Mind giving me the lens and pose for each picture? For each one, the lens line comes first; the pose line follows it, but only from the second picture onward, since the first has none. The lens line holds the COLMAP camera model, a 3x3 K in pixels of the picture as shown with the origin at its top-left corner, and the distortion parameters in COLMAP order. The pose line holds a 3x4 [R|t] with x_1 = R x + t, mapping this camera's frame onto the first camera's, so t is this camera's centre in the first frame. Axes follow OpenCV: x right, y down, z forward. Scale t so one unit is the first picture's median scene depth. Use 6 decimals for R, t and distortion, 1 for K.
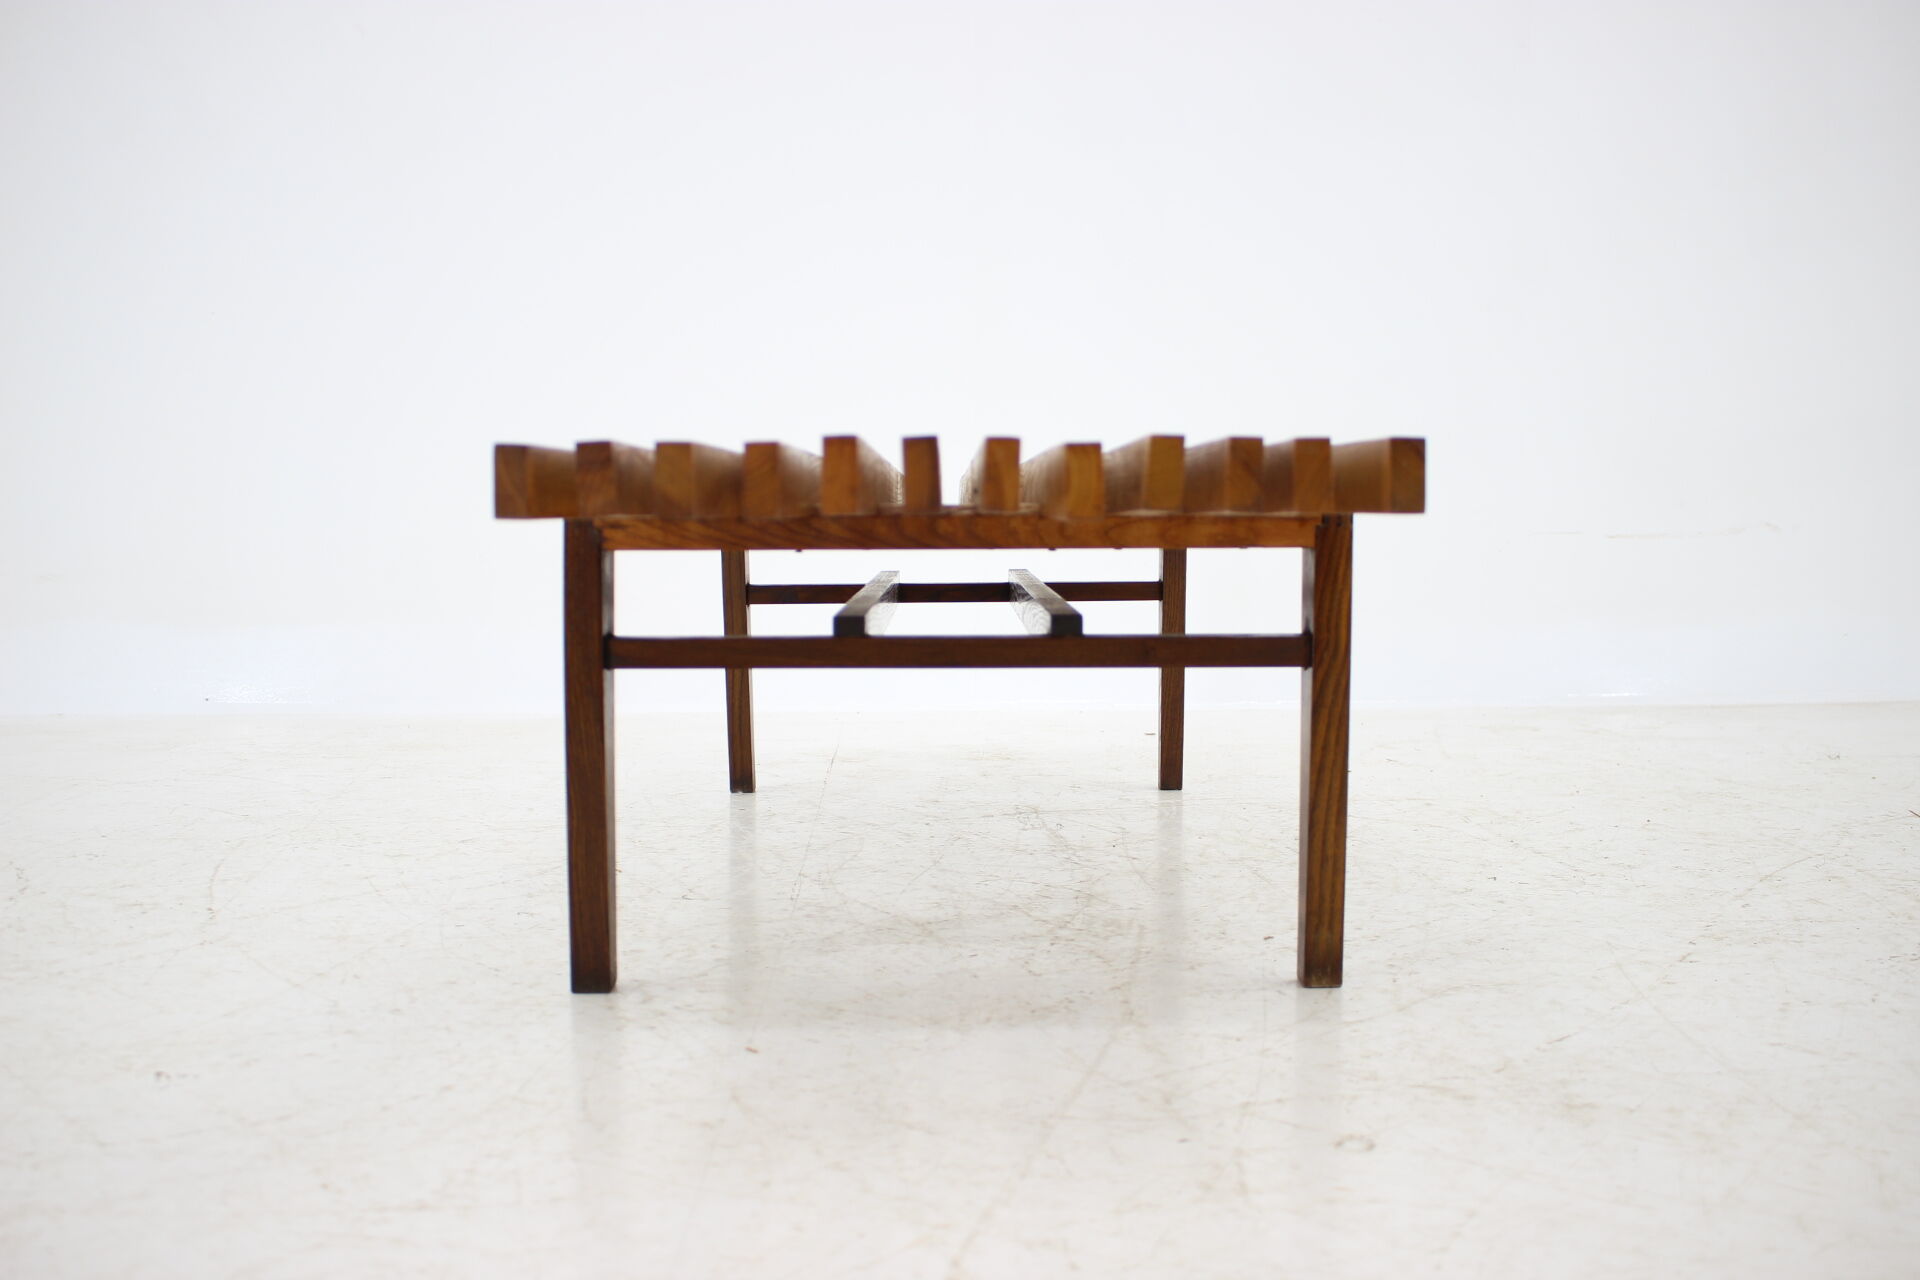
lens RADIAL K [[1846.5, 0, 960.0], [0, 1846.5, 640.0], [0, 0, 1]] dist [-0.081629, 0.016001]
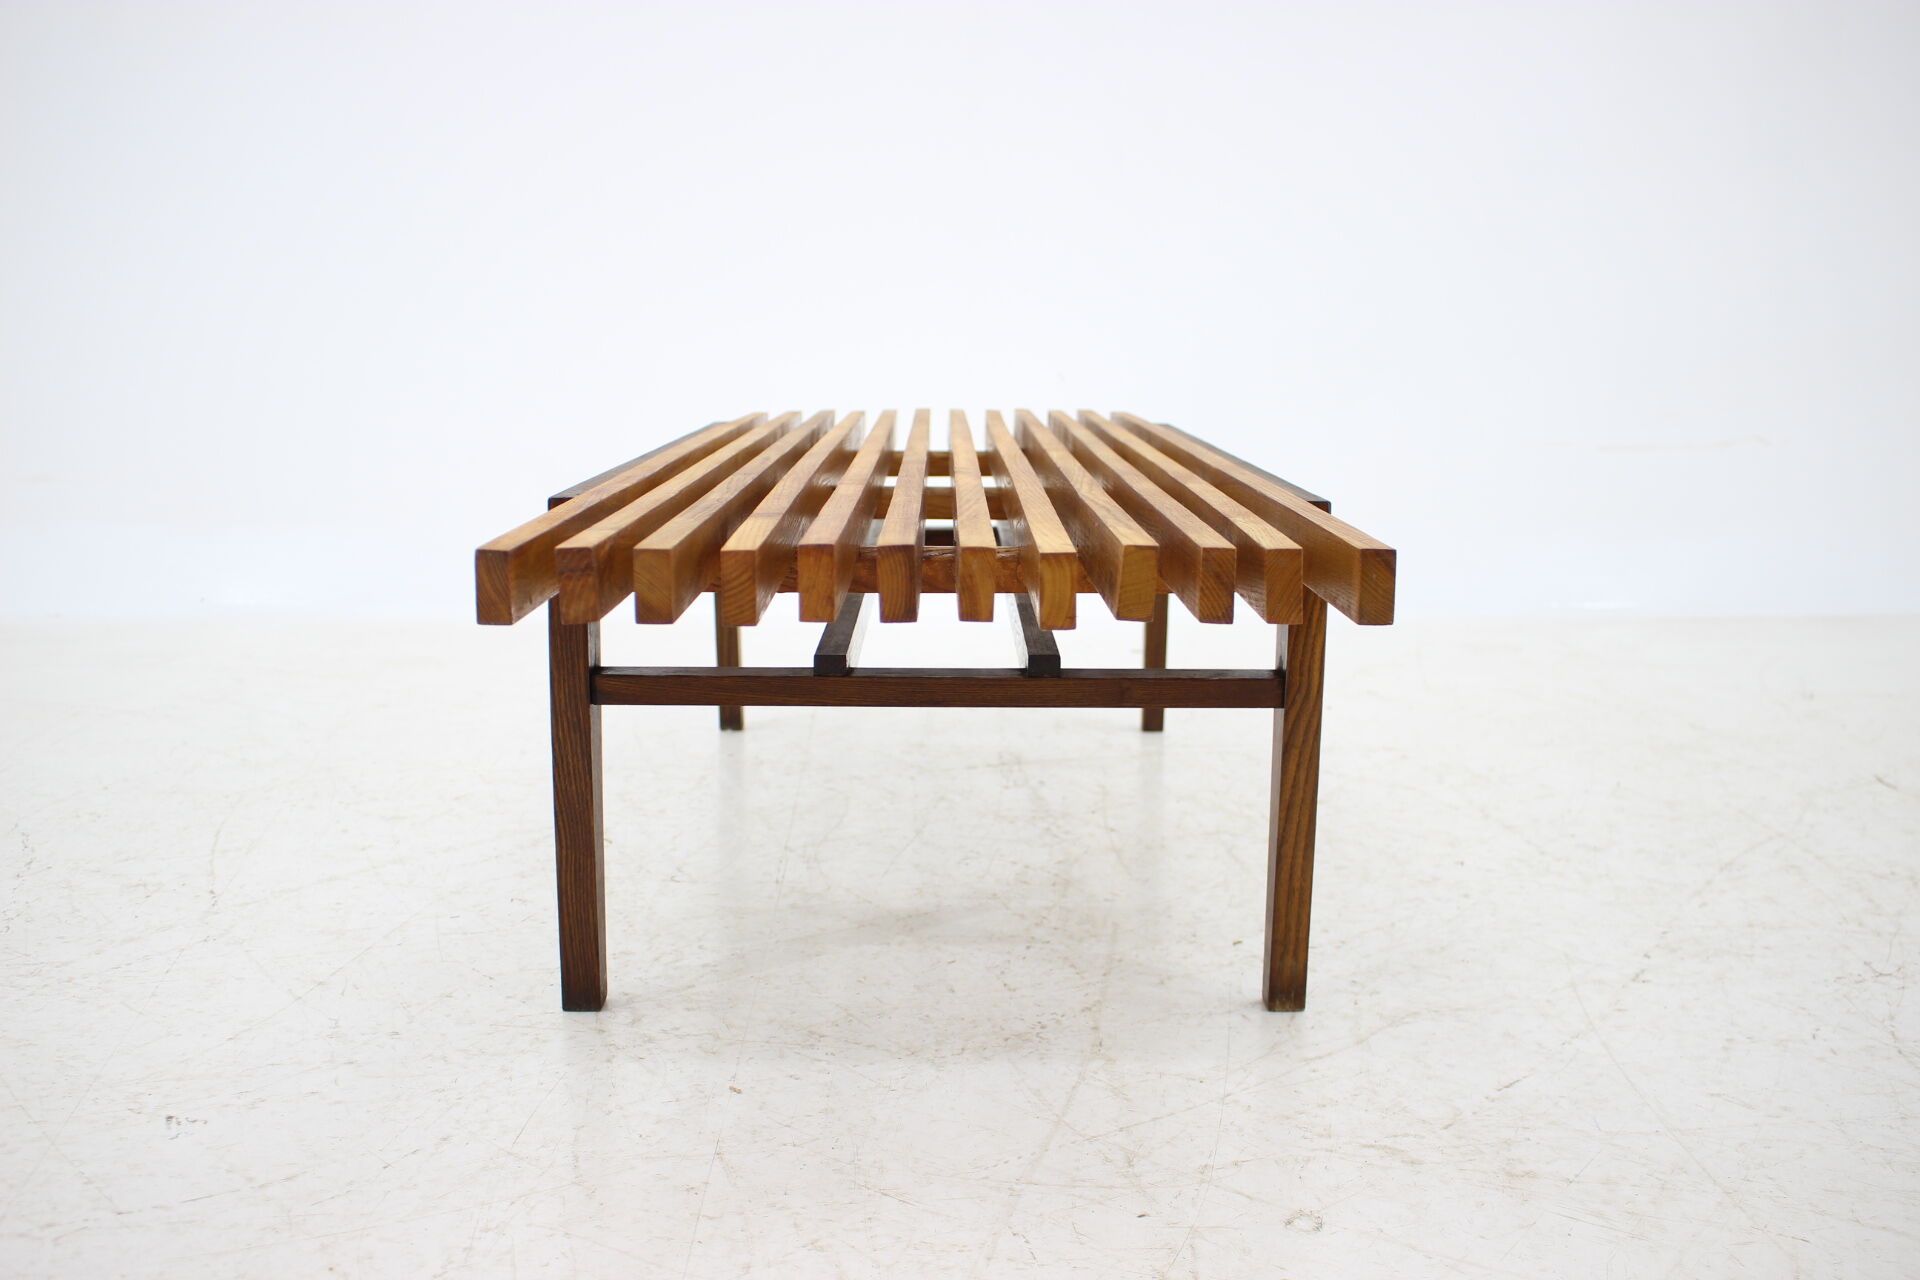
lens RADIAL K [[1845.8, 0, 960.0], [0, 1845.8, 640.0], [0, 0, 1]] dist [-0.082760, 0.014028]
pose [[0.999954, 0.009200, 0.002643, 0.008399], [-0.009423, 0.994683, 0.102555, -0.125504], [-0.001686, -0.102575, 0.994724, -0.011562]]
